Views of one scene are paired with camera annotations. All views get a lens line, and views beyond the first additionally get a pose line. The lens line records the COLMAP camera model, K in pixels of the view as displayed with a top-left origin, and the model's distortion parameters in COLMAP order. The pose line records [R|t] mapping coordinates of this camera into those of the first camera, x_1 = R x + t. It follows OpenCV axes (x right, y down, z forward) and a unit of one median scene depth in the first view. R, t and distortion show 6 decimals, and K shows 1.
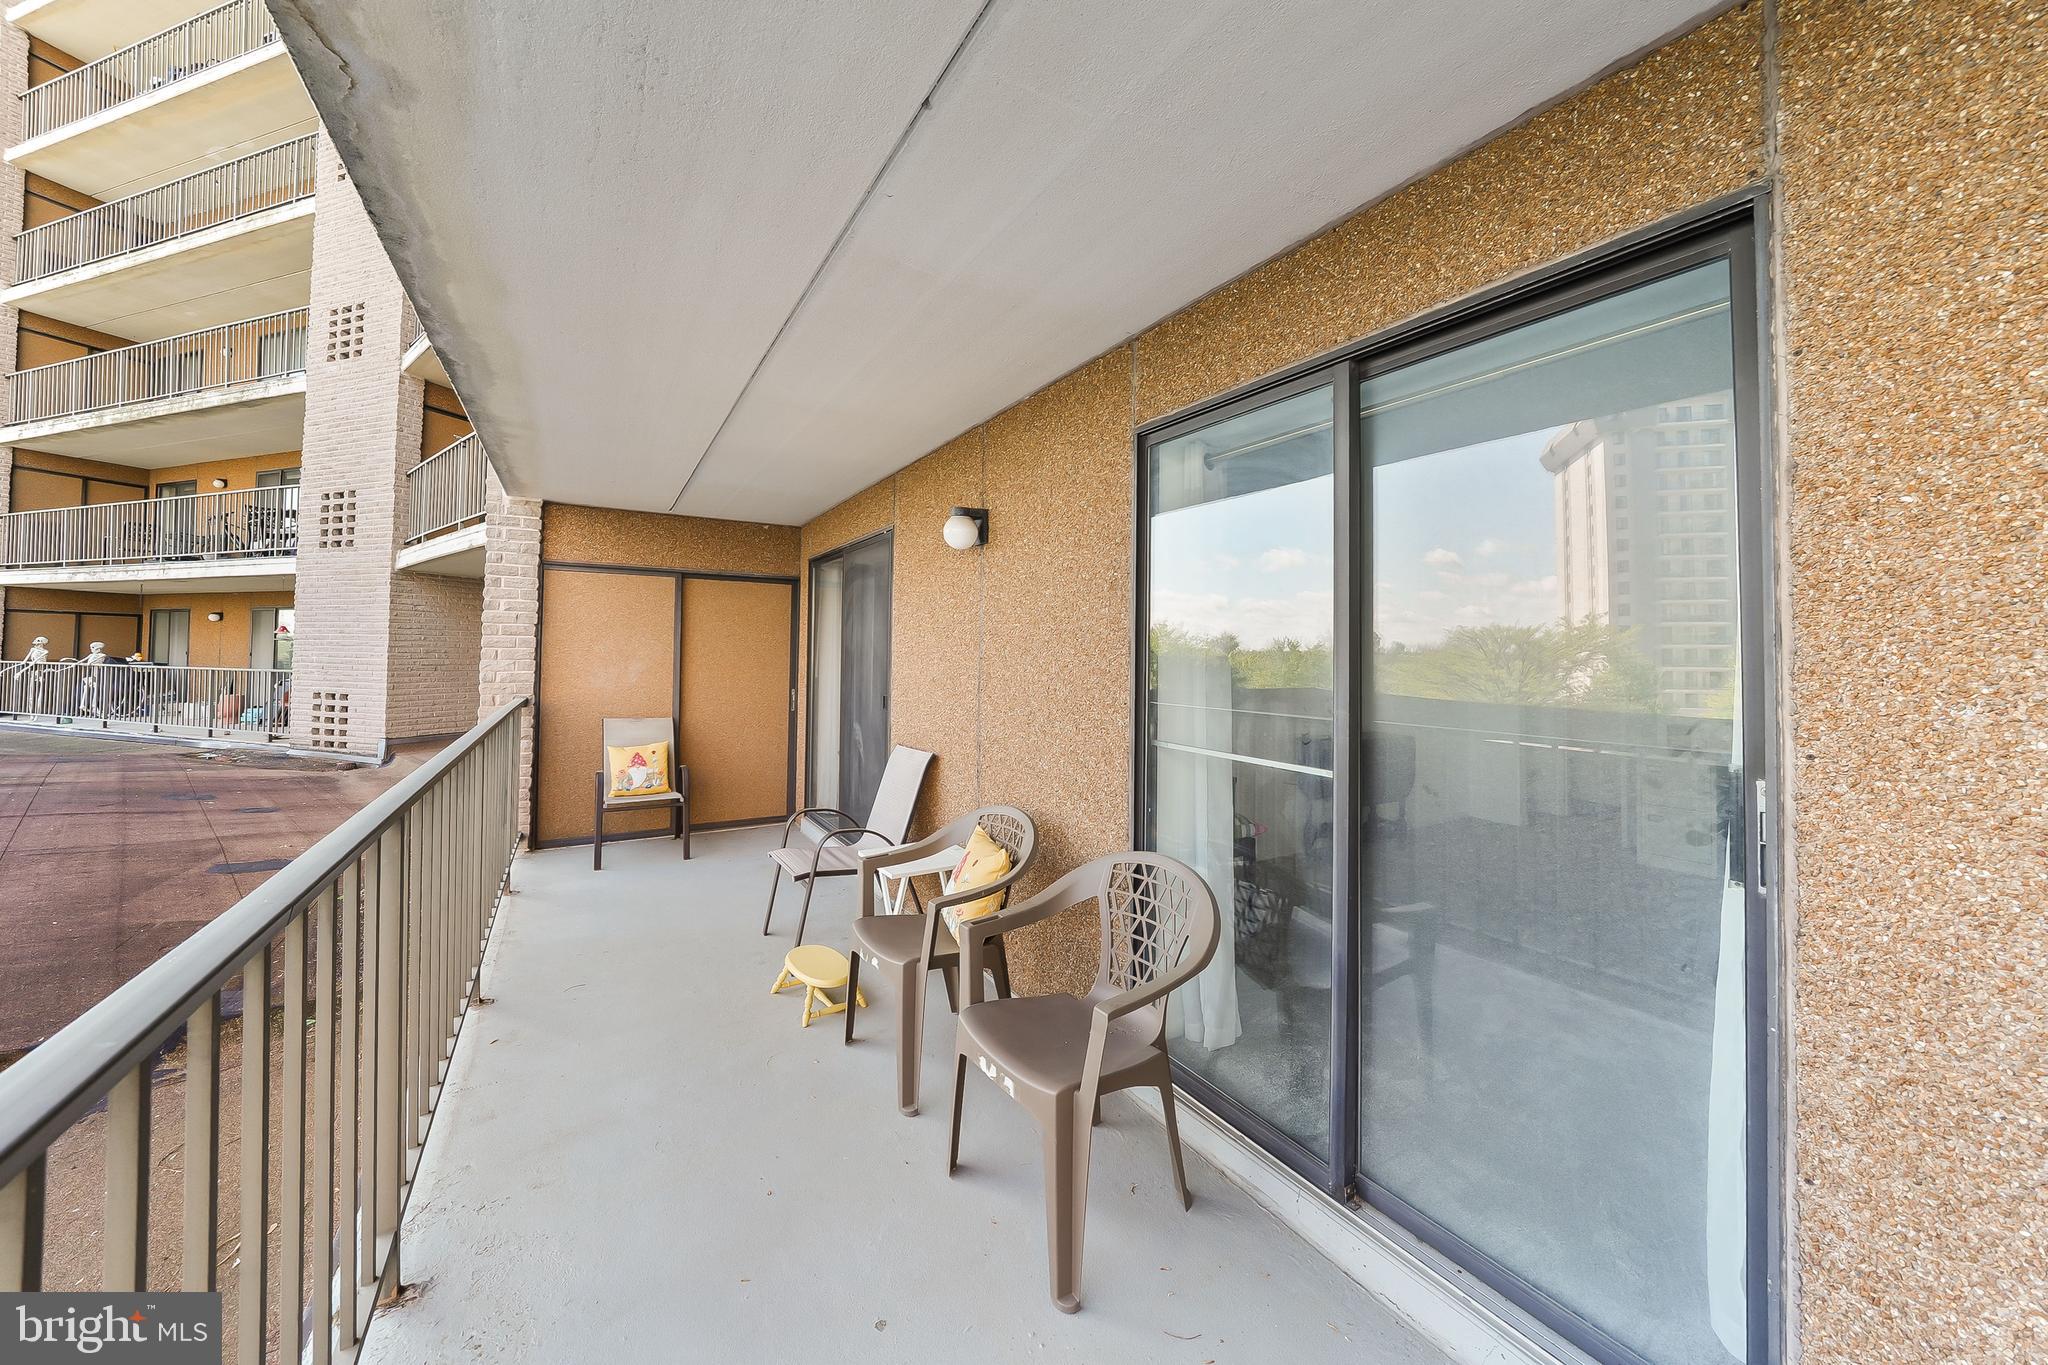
lens RADIAL K [[720.2, 0, 1035.6], [0, 720.2, 631.0], [0, 0, 1]] dist [-0.031548, 0.005715]
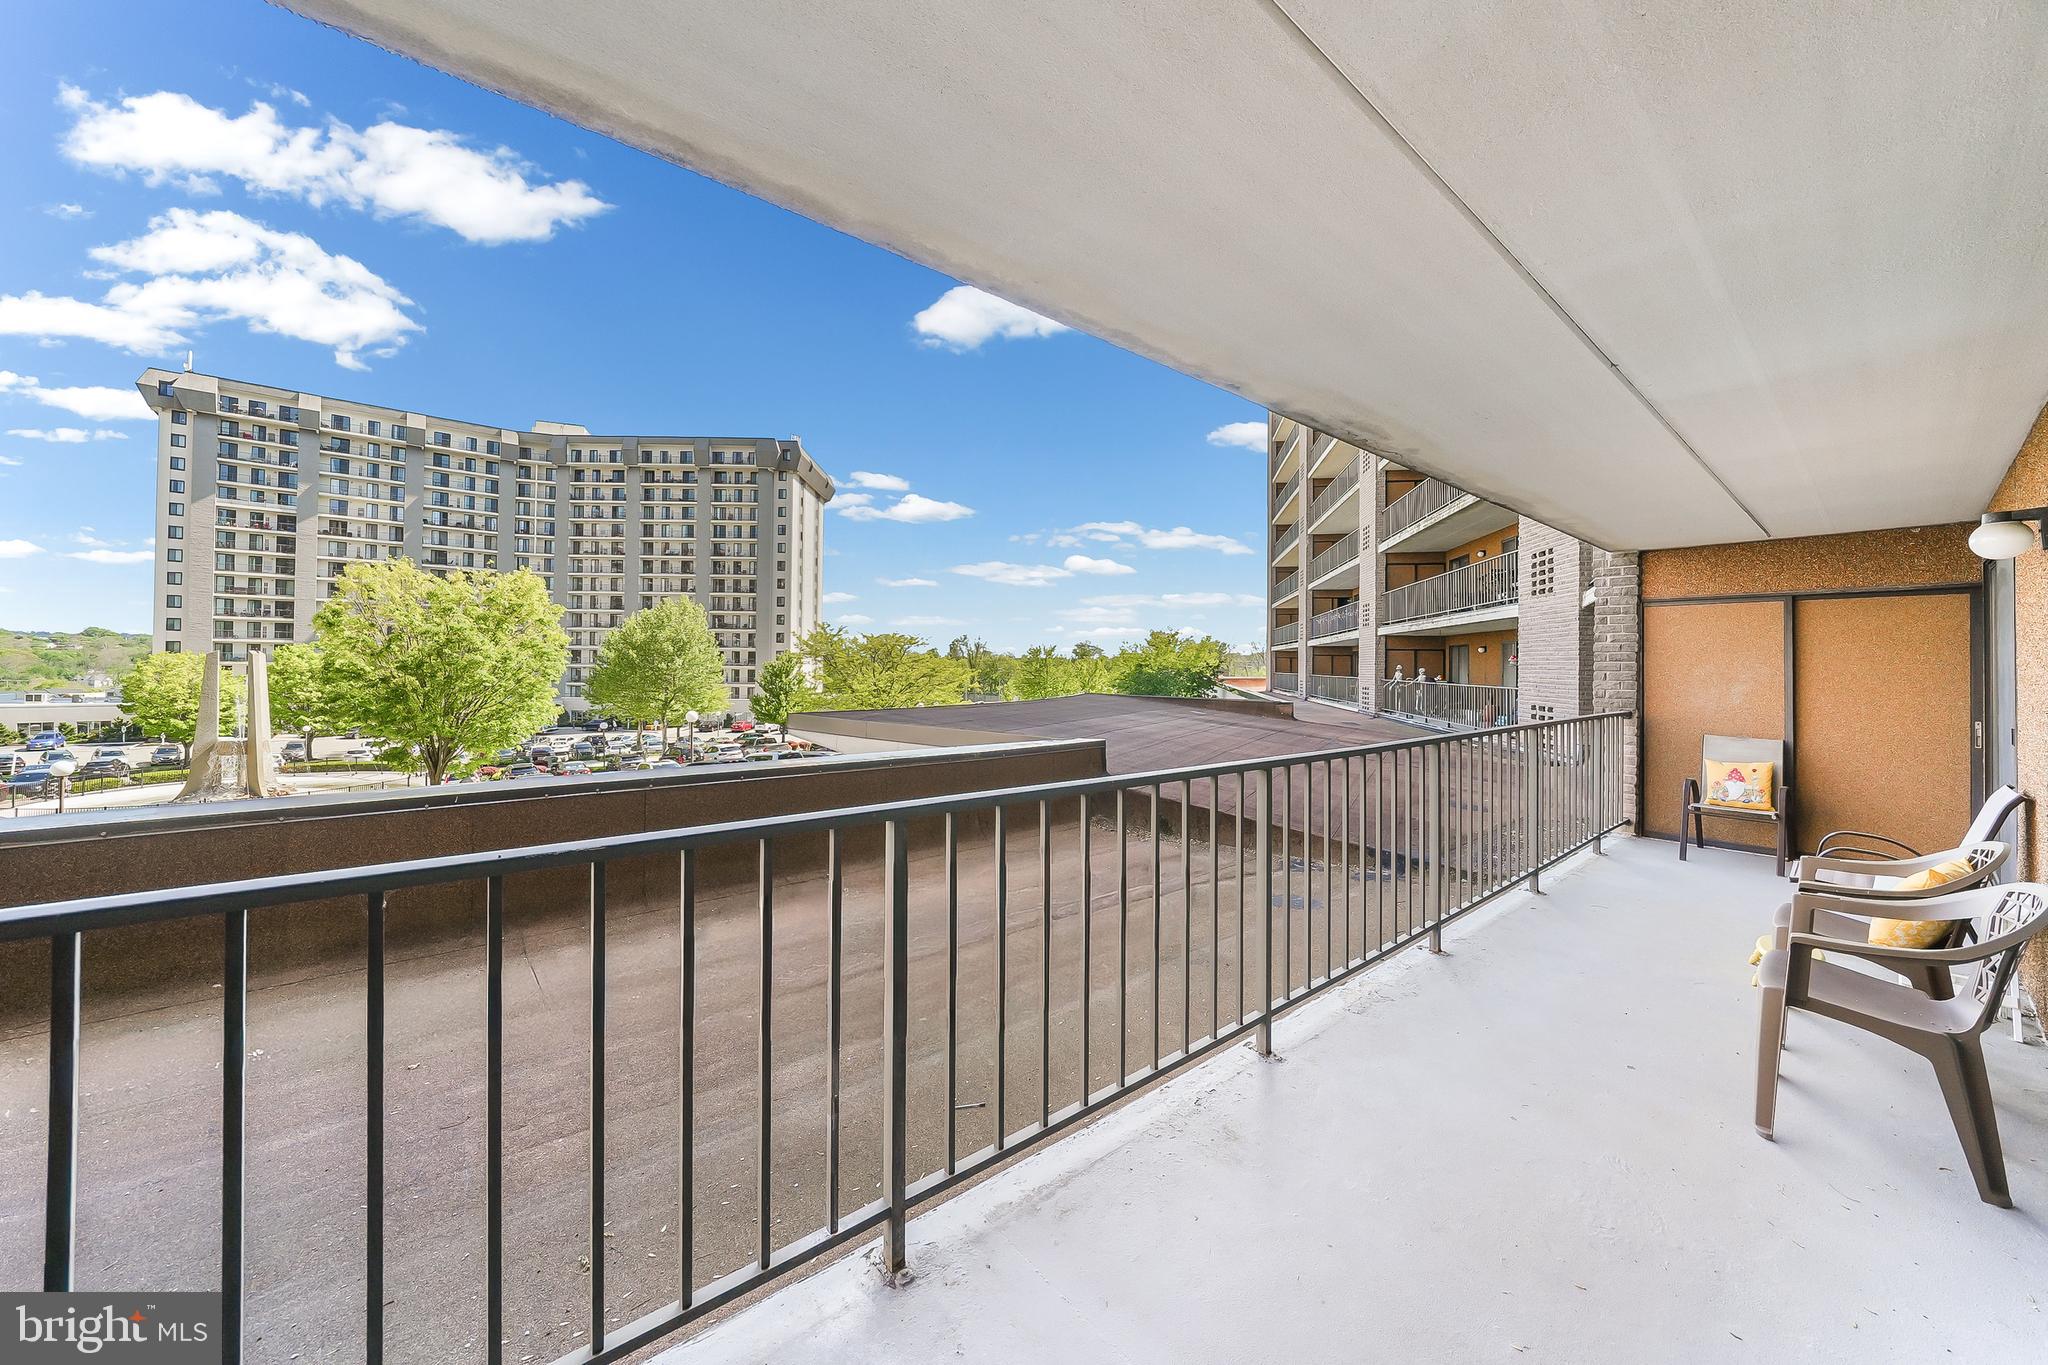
lens RADIAL K [[698.9, 0, 1029.7], [0, 698.9, 670.7], [0, 0, 1]] dist [-0.030480, 0.005313]
pose [[0.105152, -0.000810, -0.994456, 0.328924], [0.023325, 0.999727, 0.001652, -0.003424], [0.994183, -0.023369, 0.105142, -0.155331]]
